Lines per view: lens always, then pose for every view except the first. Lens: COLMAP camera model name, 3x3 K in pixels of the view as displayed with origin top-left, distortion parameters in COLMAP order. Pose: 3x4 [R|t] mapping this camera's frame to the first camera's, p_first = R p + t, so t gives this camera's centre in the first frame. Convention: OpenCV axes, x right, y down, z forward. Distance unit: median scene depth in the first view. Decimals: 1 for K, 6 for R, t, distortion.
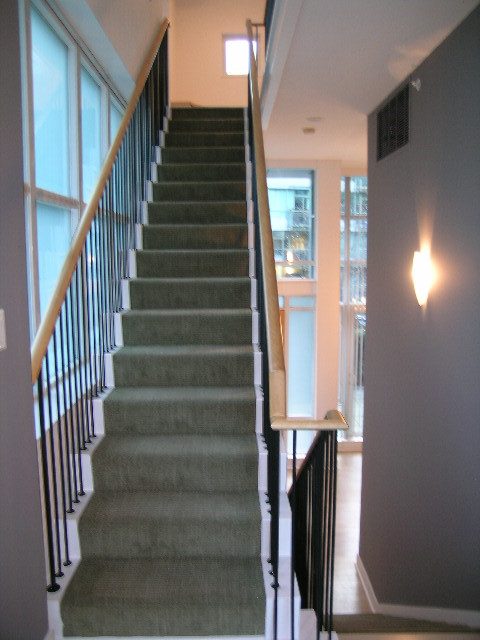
lens RADIAL K [[533.5, 0, 246.1], [0, 533.5, 318.8], [0, 0, 1]] dist [-0.128907, 0.086041]
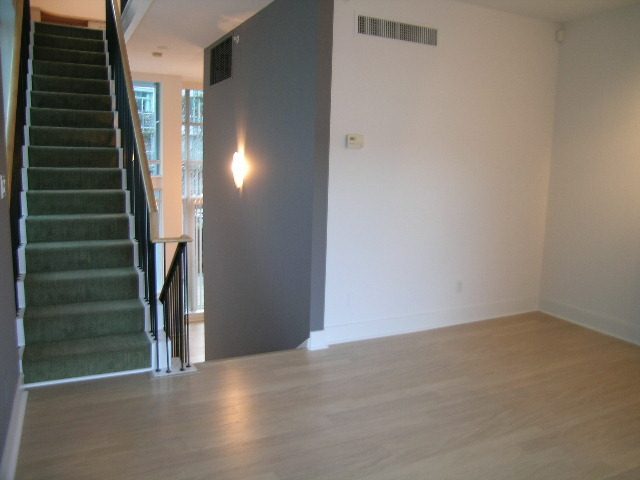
lens RADIAL K [[533.5, 0, 326.1], [0, 533.5, 234.3], [0, 0, 1]] dist [-0.128907, 0.086041]
pose [[0.902080, -0.029107, 0.430586, -0.099193], [0.018663, 0.999421, 0.028459, 0.066466], [-0.431165, -0.017636, 0.902101, -0.469921]]
